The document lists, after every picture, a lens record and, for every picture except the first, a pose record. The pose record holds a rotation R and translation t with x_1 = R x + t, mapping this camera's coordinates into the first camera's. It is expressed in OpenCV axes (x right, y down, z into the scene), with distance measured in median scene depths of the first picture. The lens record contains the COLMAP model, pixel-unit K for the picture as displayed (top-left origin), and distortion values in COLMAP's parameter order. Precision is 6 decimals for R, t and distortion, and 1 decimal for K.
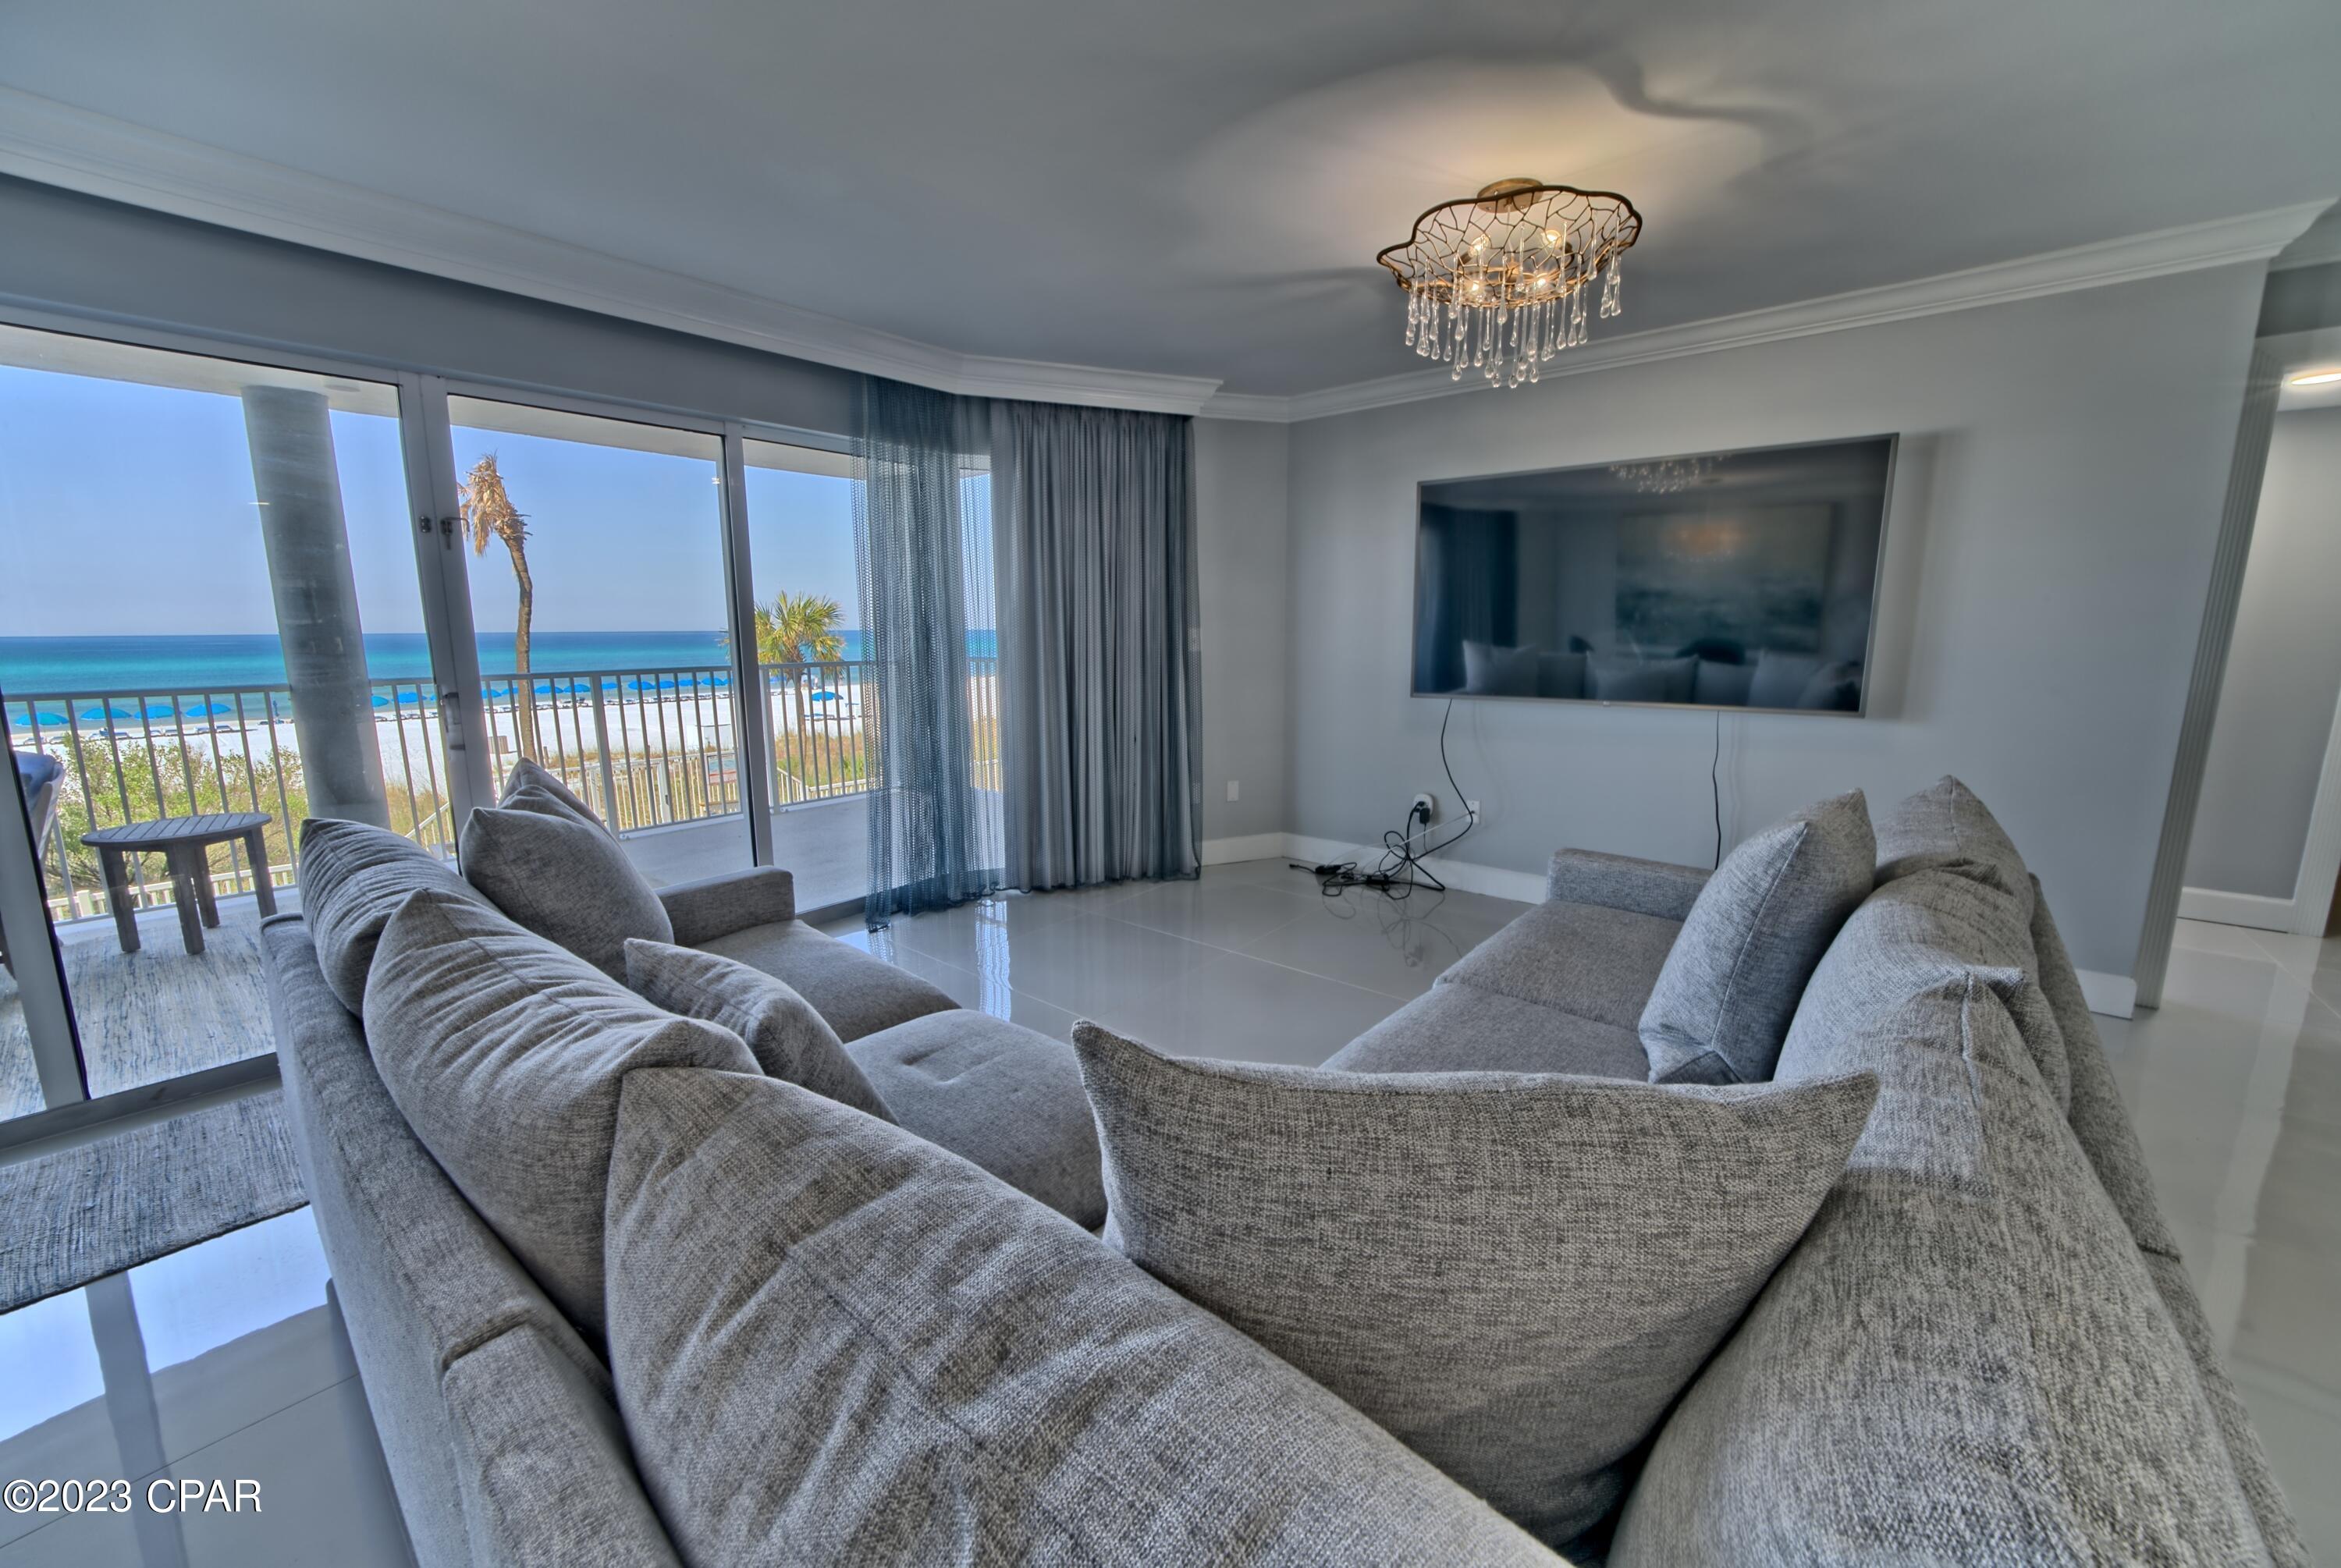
lens RADIAL K [[872.6, 0, 1170.9], [0, 872.6, 783.5], [0, 0, 1]] dist [-0.013533, 0.001207]
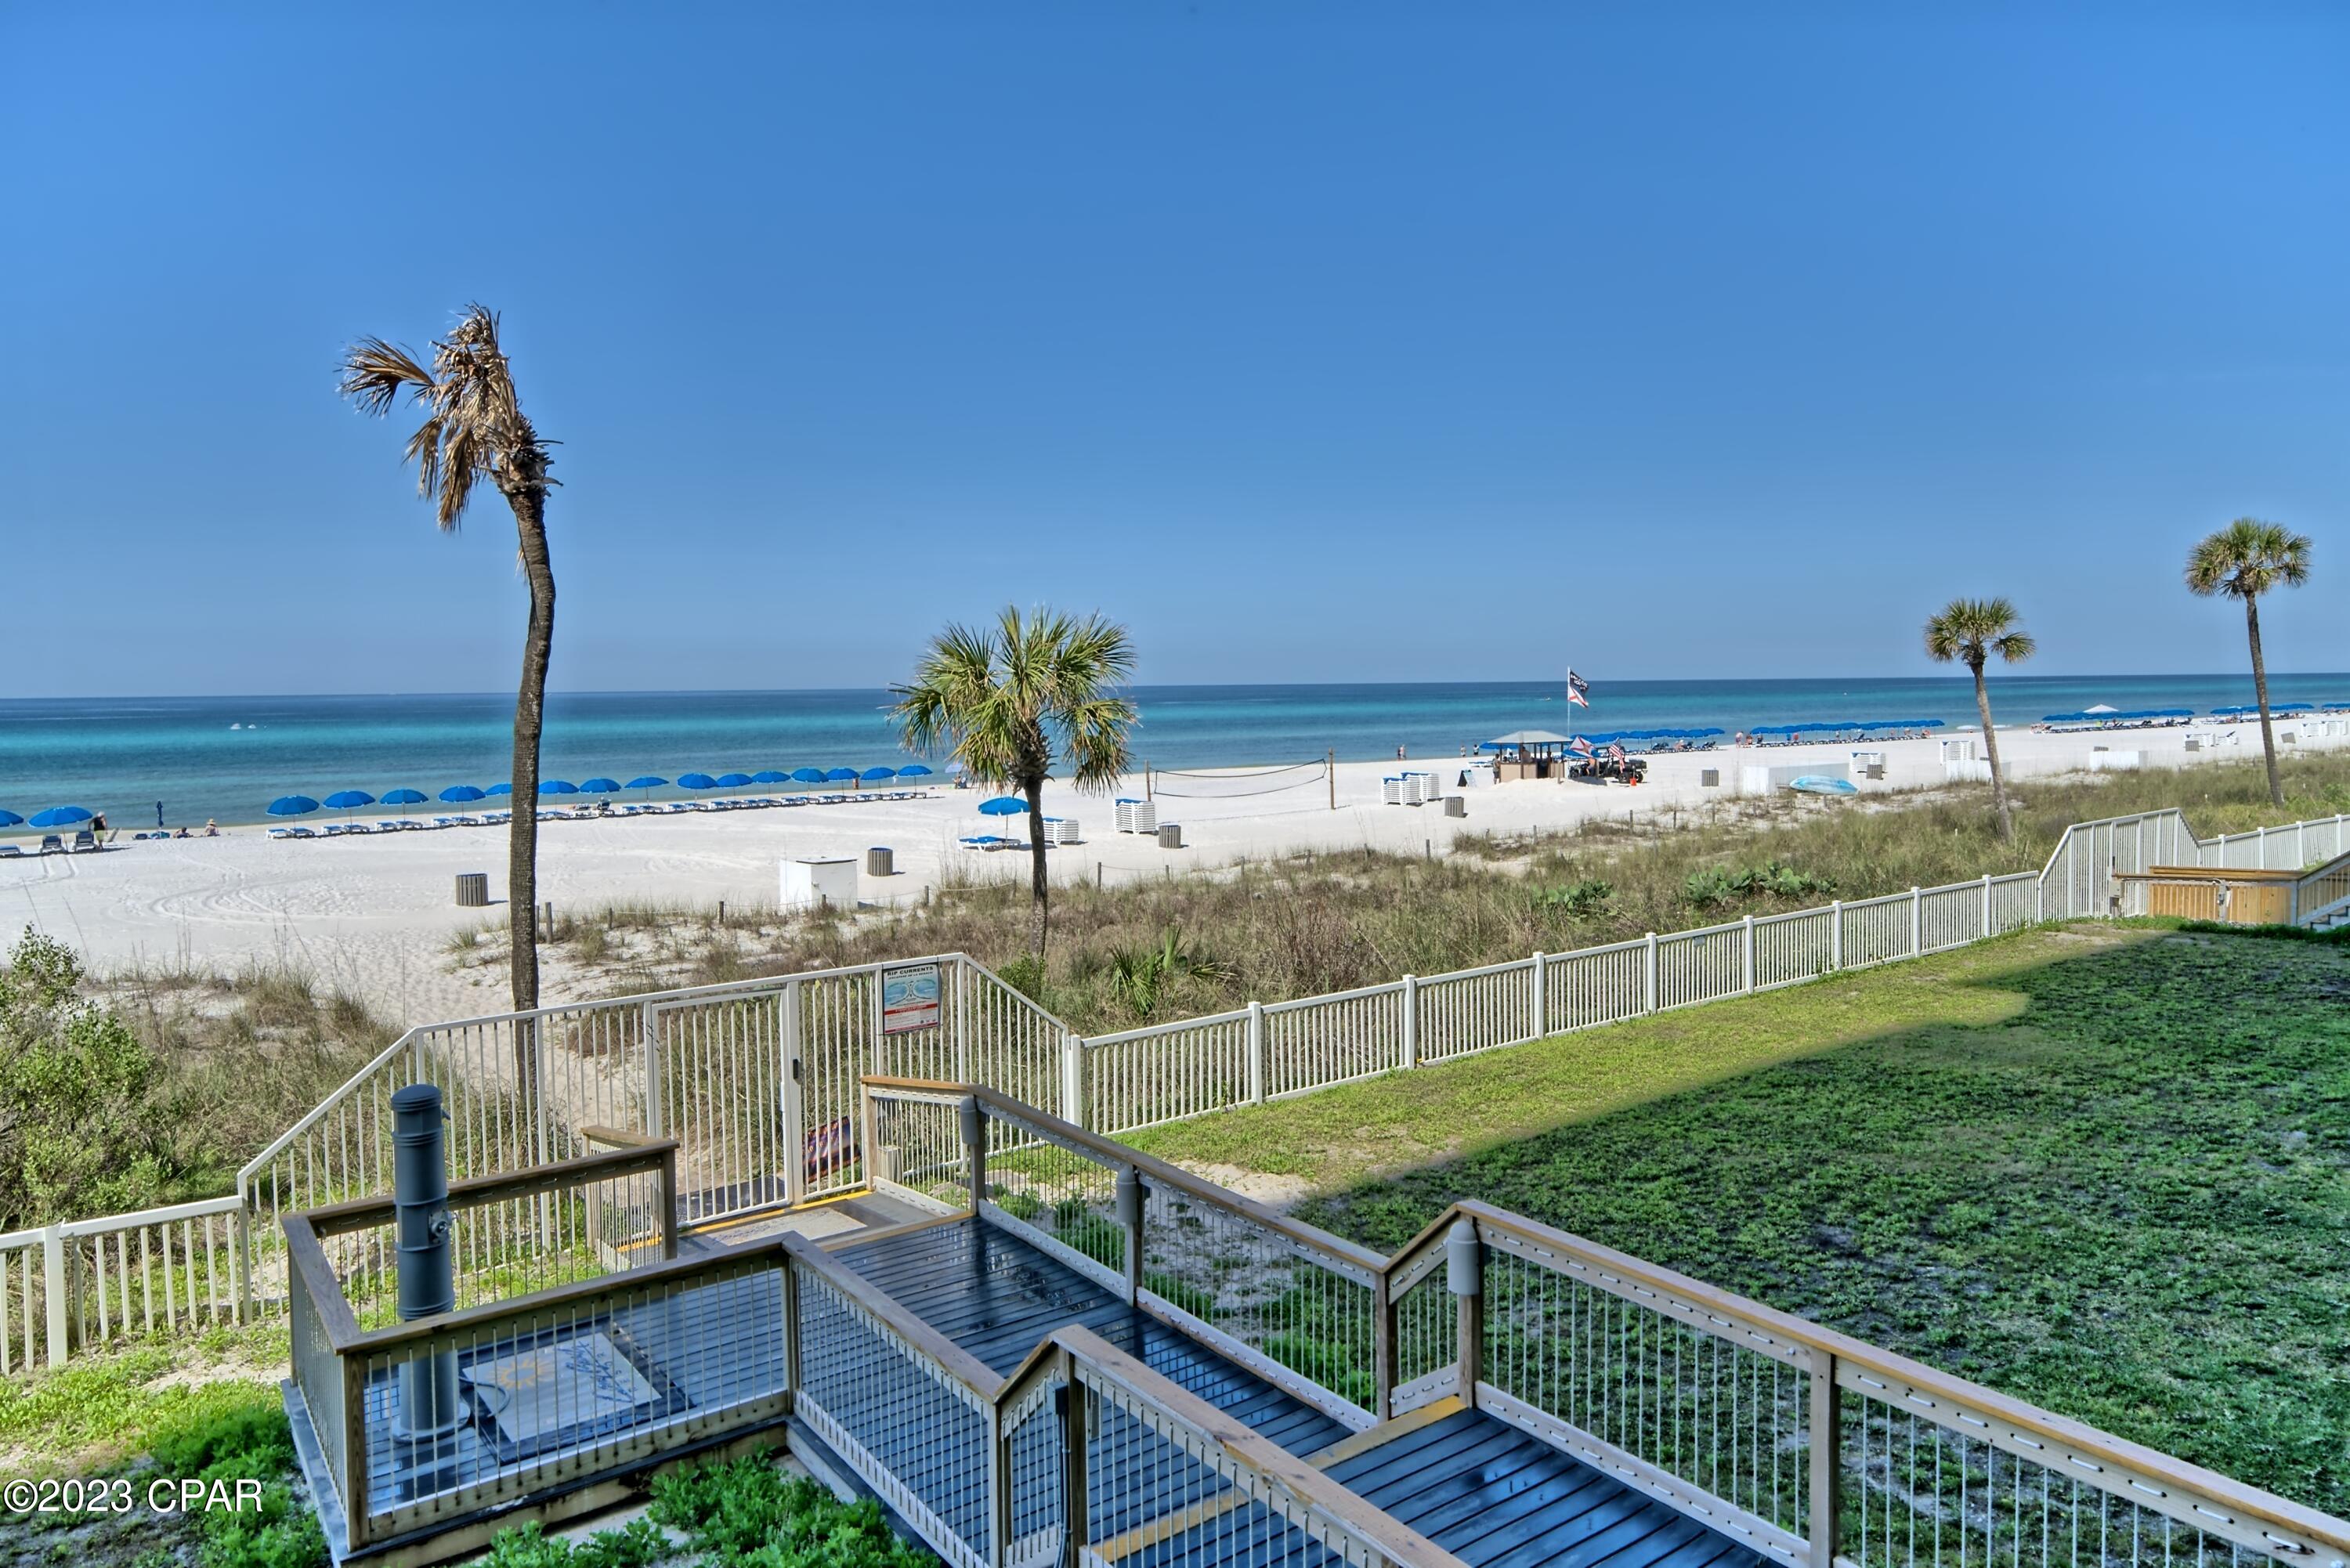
lens RADIAL K [[1510.7, 0, 1152.5], [0, 1510.7, 778.4], [0, 0, 1]] dist [0.035769, 0.001304]
pose [[0.970818, 0.004385, -0.239777, -0.876300], [-0.030887, 0.993791, -0.106885, -0.205376], [0.237819, 0.111172, 0.964926, 1.145601]]
